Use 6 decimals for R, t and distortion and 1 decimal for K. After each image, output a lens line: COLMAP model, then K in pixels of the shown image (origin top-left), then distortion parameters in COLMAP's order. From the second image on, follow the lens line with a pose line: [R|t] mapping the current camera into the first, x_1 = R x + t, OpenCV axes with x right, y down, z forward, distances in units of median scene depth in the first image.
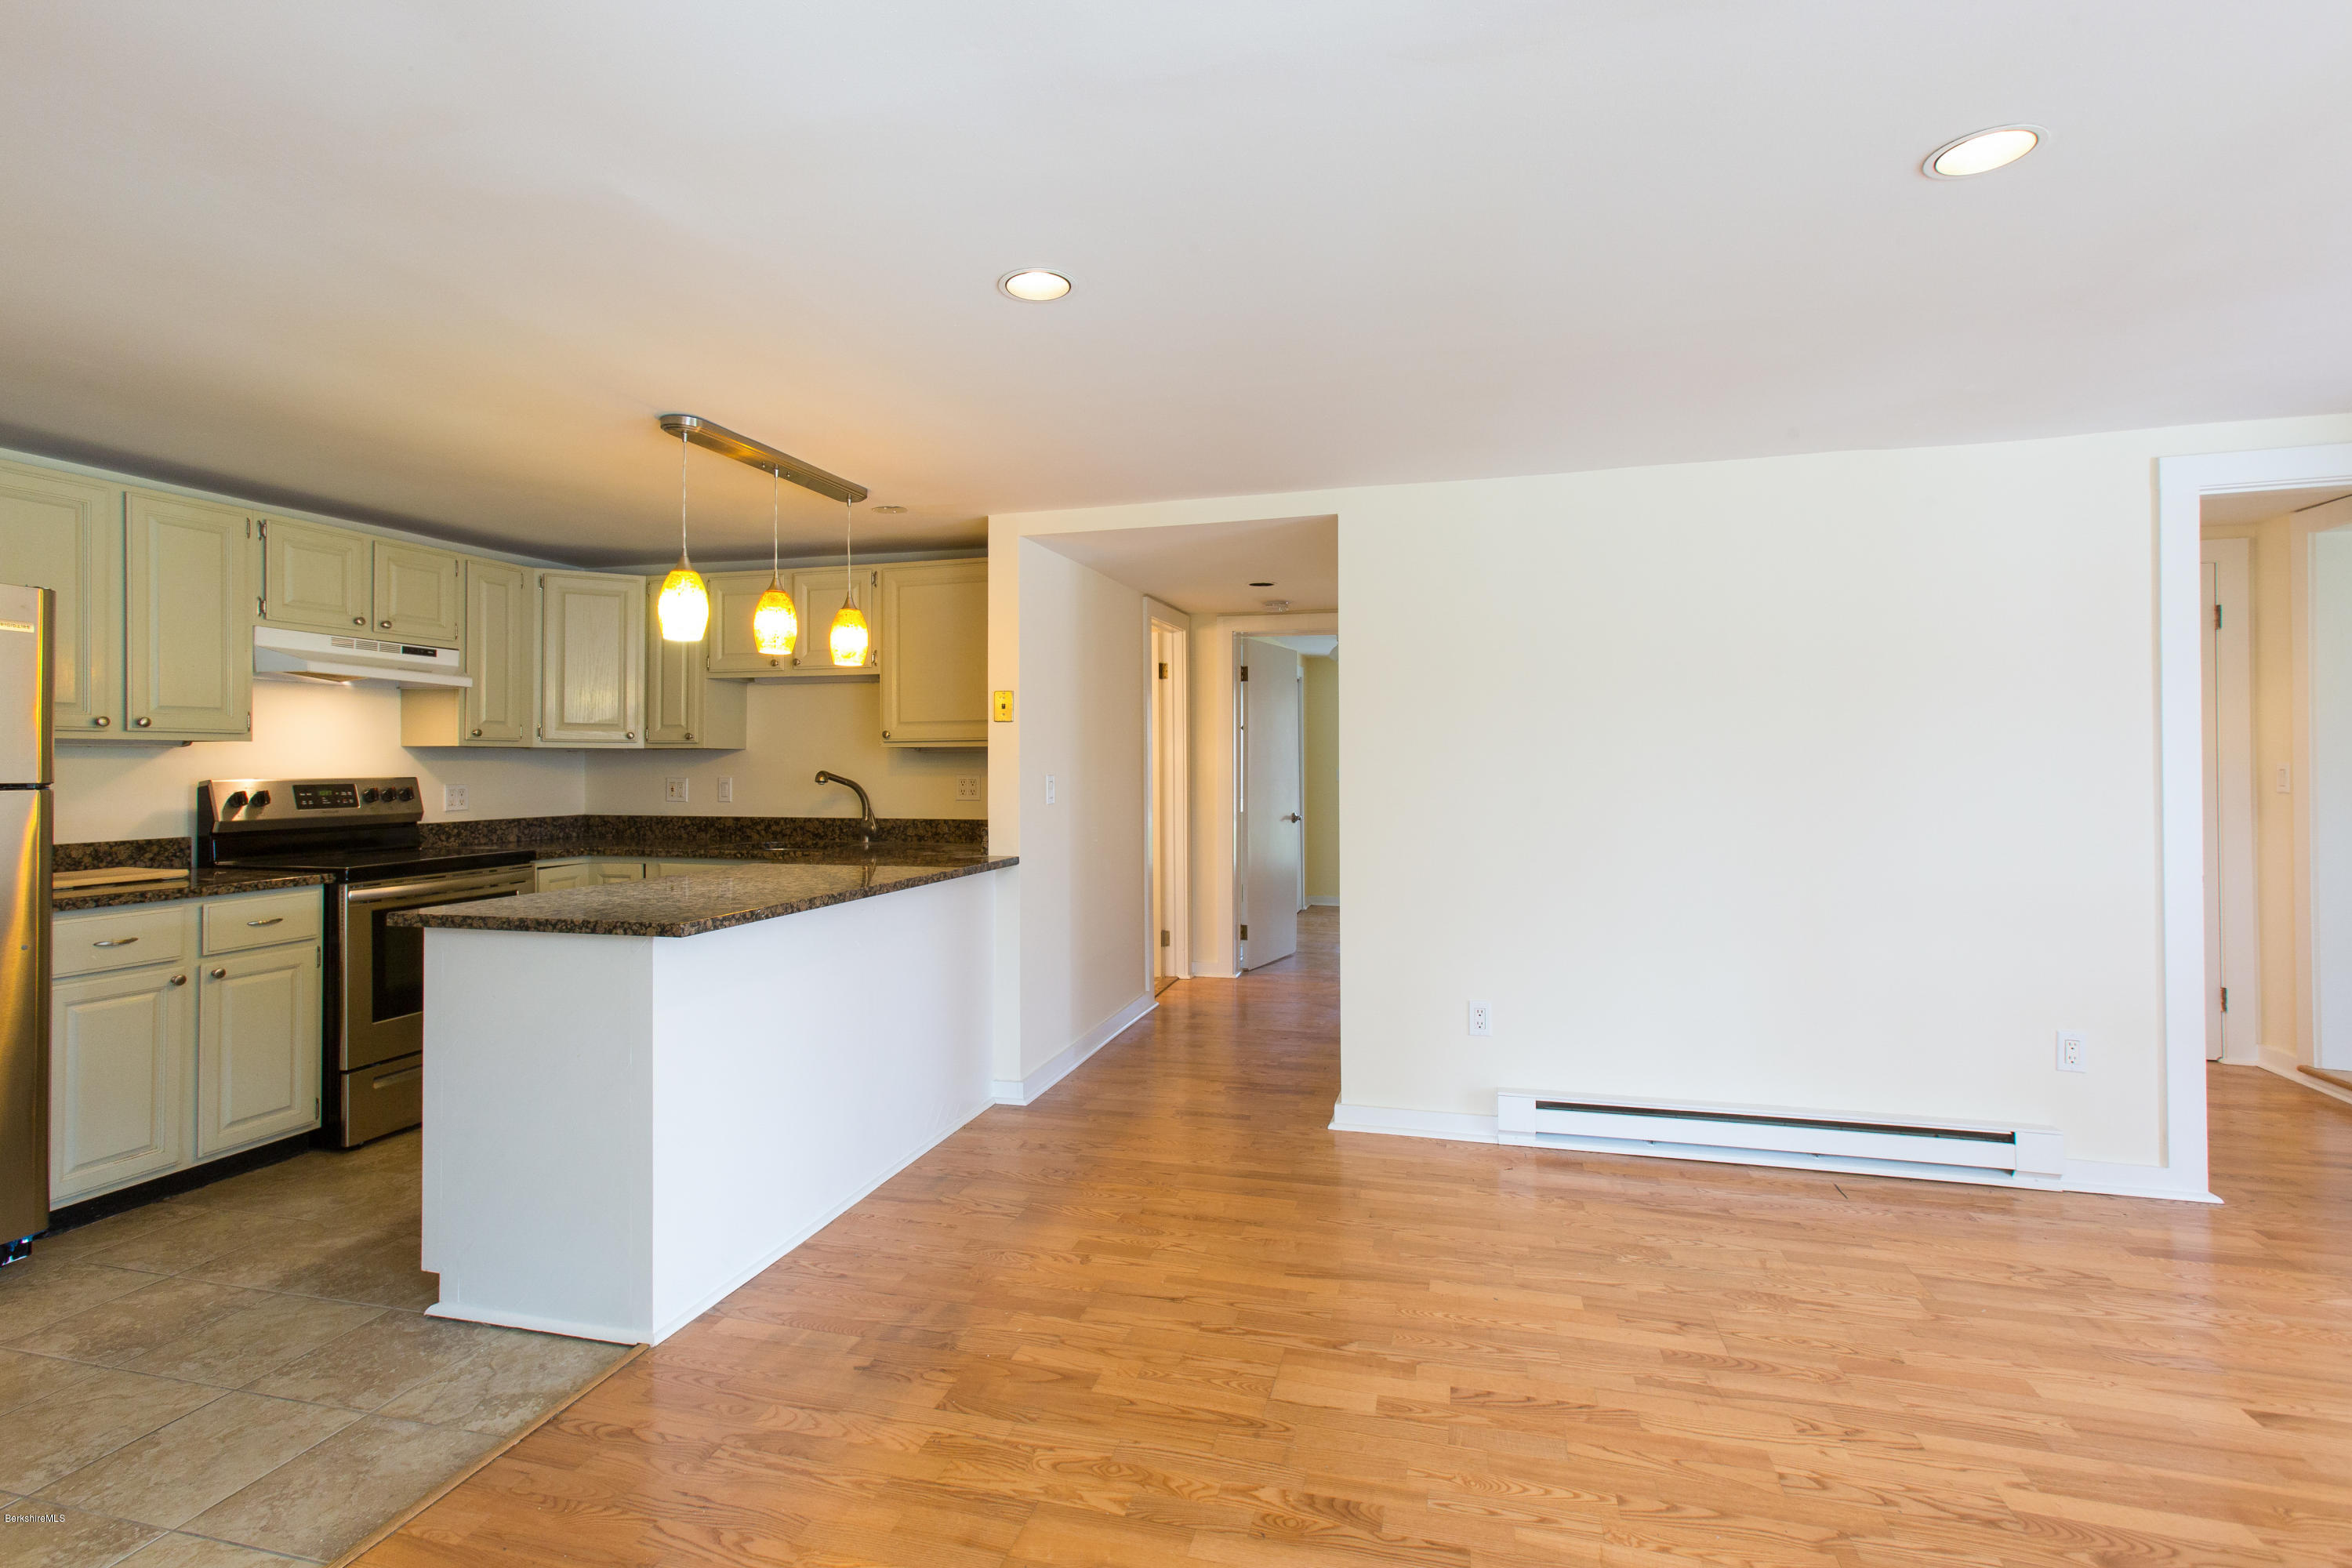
lens RADIAL K [[1116.2, 0, 1135.9], [0, 1116.2, 756.1], [0, 0, 1]] dist [0.005746, 0.002032]
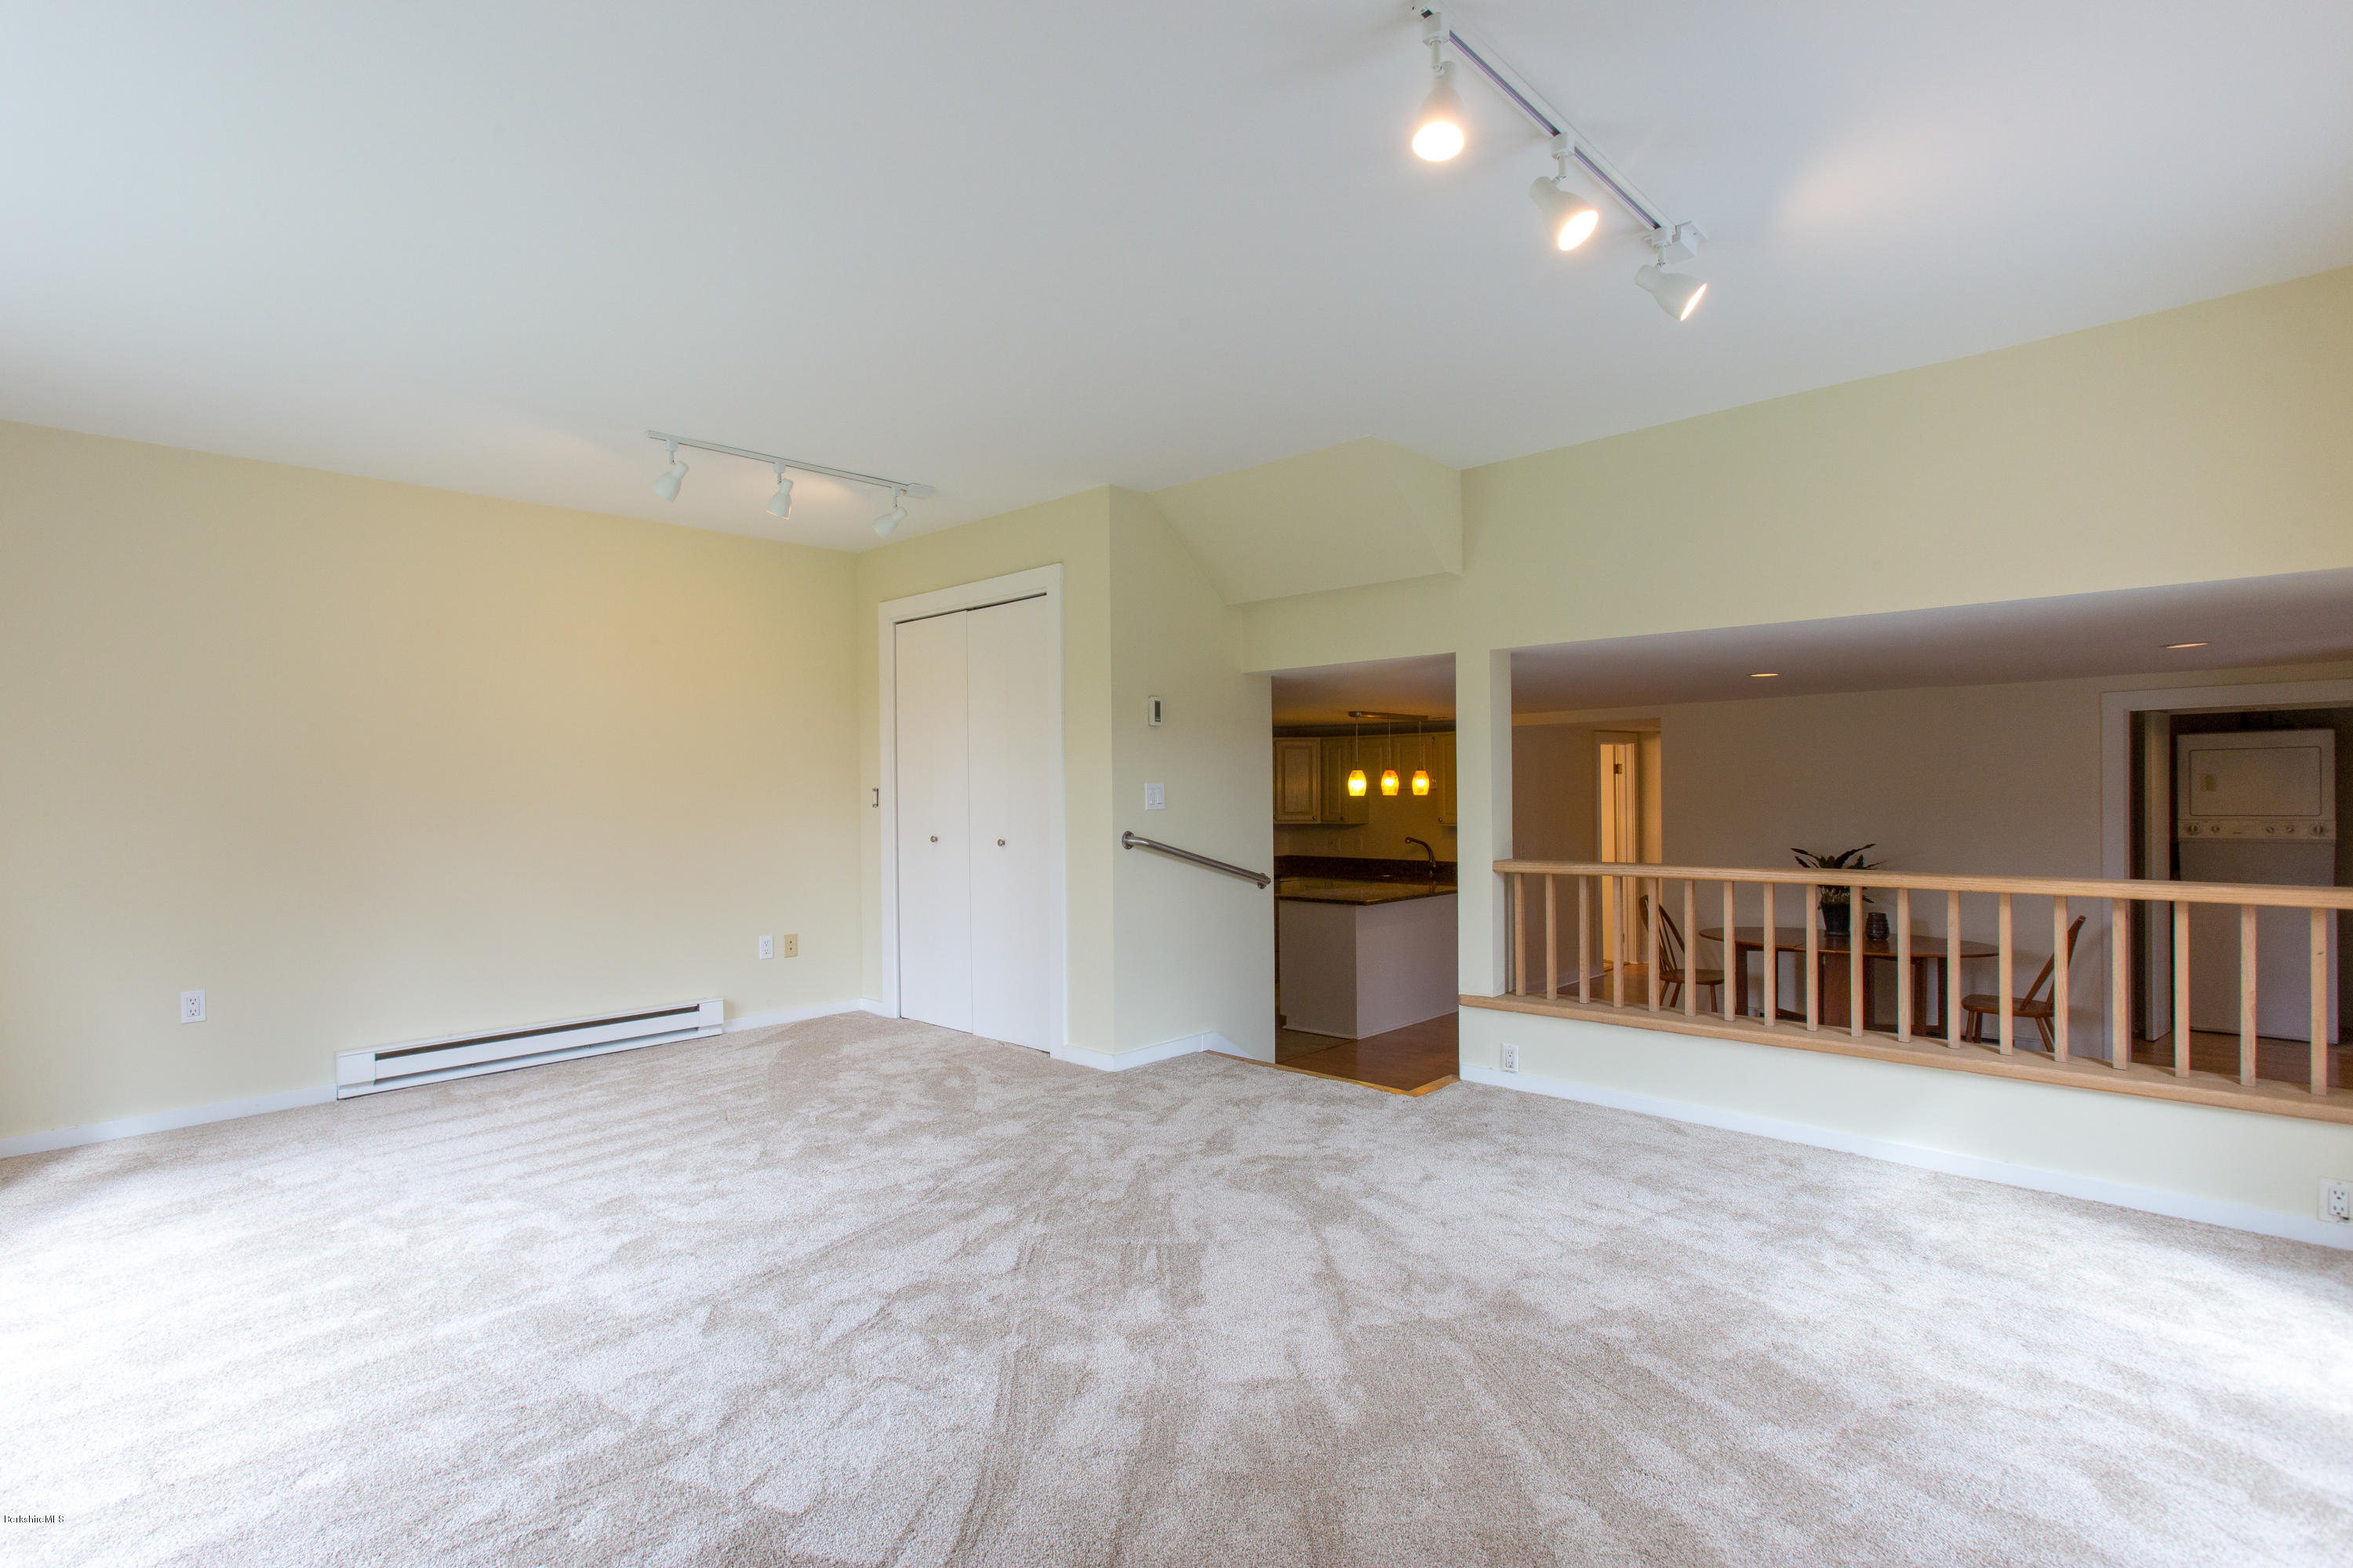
lens RADIAL K [[1166.6, 0, 1171.4], [0, 1166.6, 793.0], [0, 0, 1]] dist [-0.007001, -0.000565]
pose [[0.892666, -0.006115, -0.450677, 0.319499], [0.012195, 0.999870, 0.010589, -0.106291], [0.450553, -0.014948, 0.892624, -1.196020]]
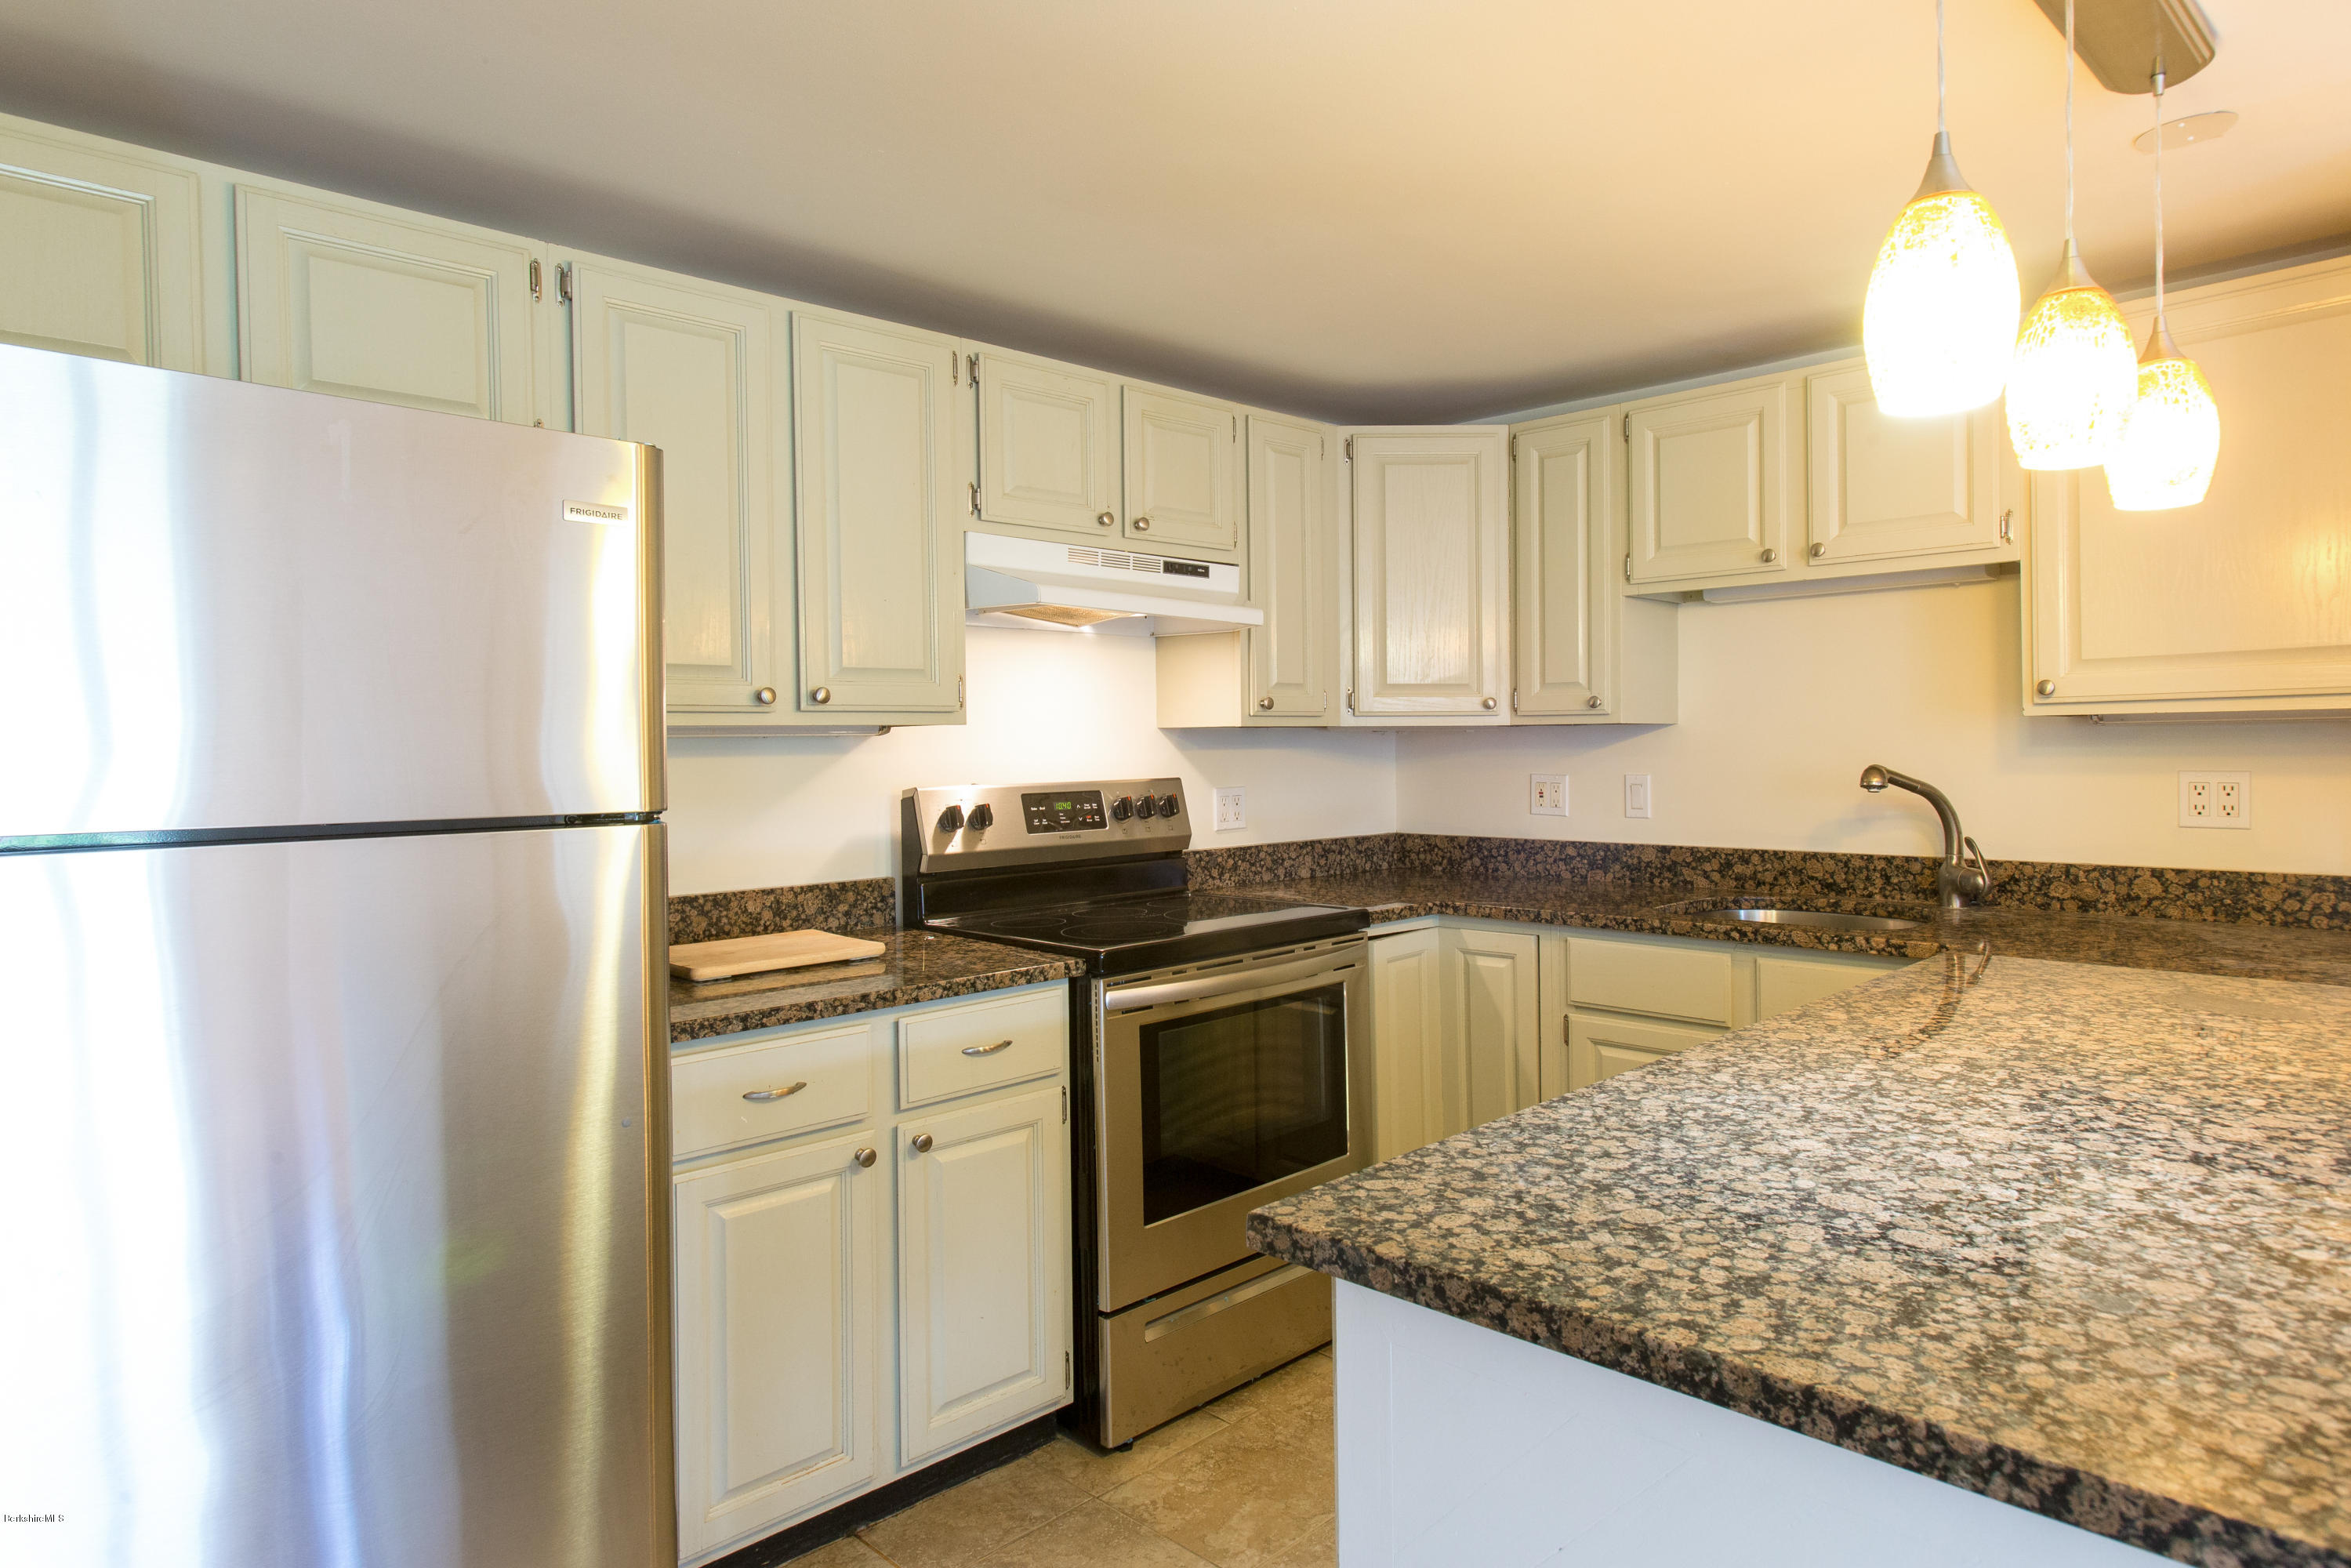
lens RADIAL K [[1346.8, 0, 1179.9], [0, 1346.8, 771.4], [0, 0, 1]] dist [-0.004441, -0.000009]
pose [[0.864415, 0.001044, -0.502778, -0.290386], [0.014923, 0.999504, 0.027731, -0.005834], [0.502558, -0.031474, 0.863970, 0.385201]]
